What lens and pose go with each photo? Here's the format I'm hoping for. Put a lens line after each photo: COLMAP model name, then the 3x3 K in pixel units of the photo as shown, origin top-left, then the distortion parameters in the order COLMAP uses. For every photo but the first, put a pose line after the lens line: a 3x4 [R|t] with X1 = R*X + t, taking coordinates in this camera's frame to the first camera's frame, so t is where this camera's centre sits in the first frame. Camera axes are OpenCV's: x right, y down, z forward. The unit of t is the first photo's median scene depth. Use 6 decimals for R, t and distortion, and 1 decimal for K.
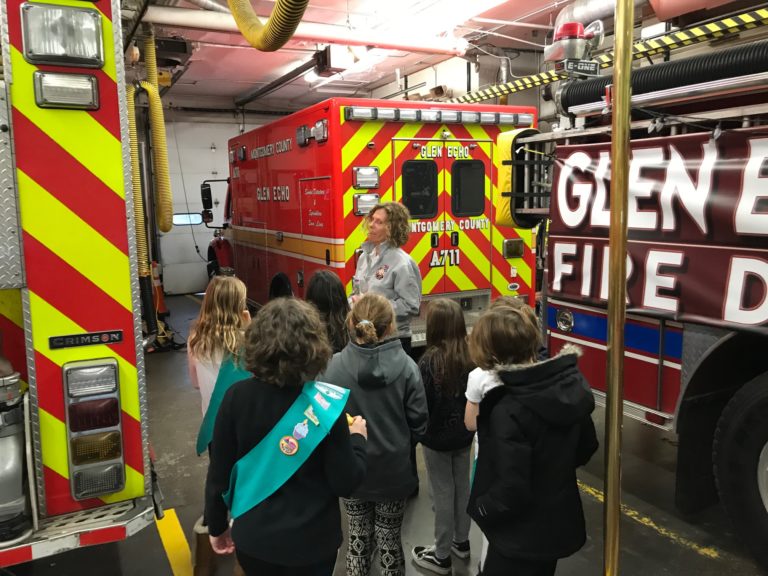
lens RADIAL K [[630.9, 0, 385.1], [0, 630.9, 279.6], [0, 0, 1]] dist [0.006762, -0.000208]
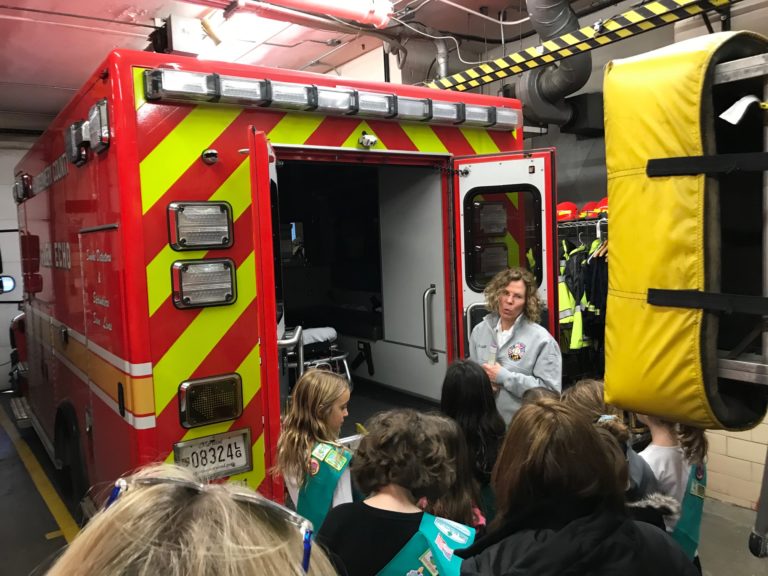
lens RADIAL K [[630.9, 0, 385.1], [0, 630.9, 279.6], [0, 0, 1]] dist [0.006762, -0.000208]
pose [[0.988271, -0.024485, 0.150736, 0.052705], [0.034461, 0.997359, -0.063926, -0.145733], [-0.148773, 0.068371, 0.986505, 0.868720]]
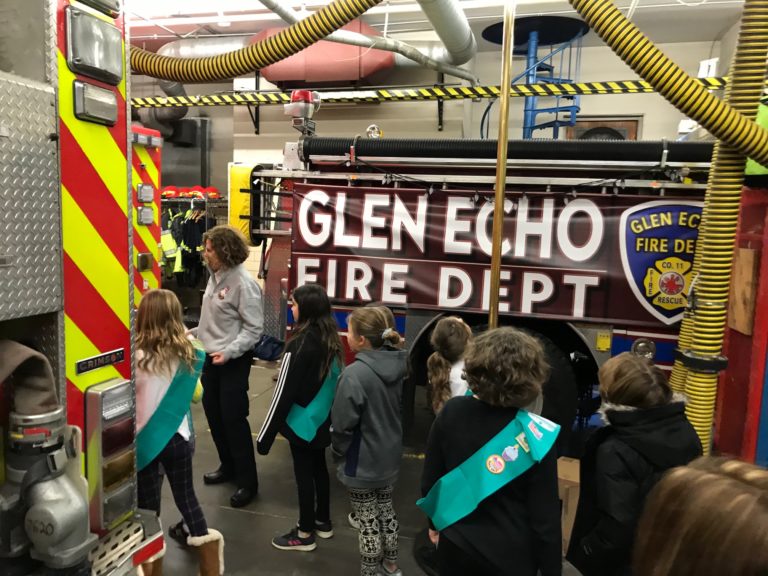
lens RADIAL K [[618.8, 0, 384.0], [0, 618.8, 288.0], [0, 0, 1]] dist [0.003327, -0.001318]
pose [[0.663596, -0.038795, 0.747084, -0.572224], [0.042094, 0.999009, 0.014487, -0.008171], [-0.746906, 0.021834, 0.664571, 0.030513]]
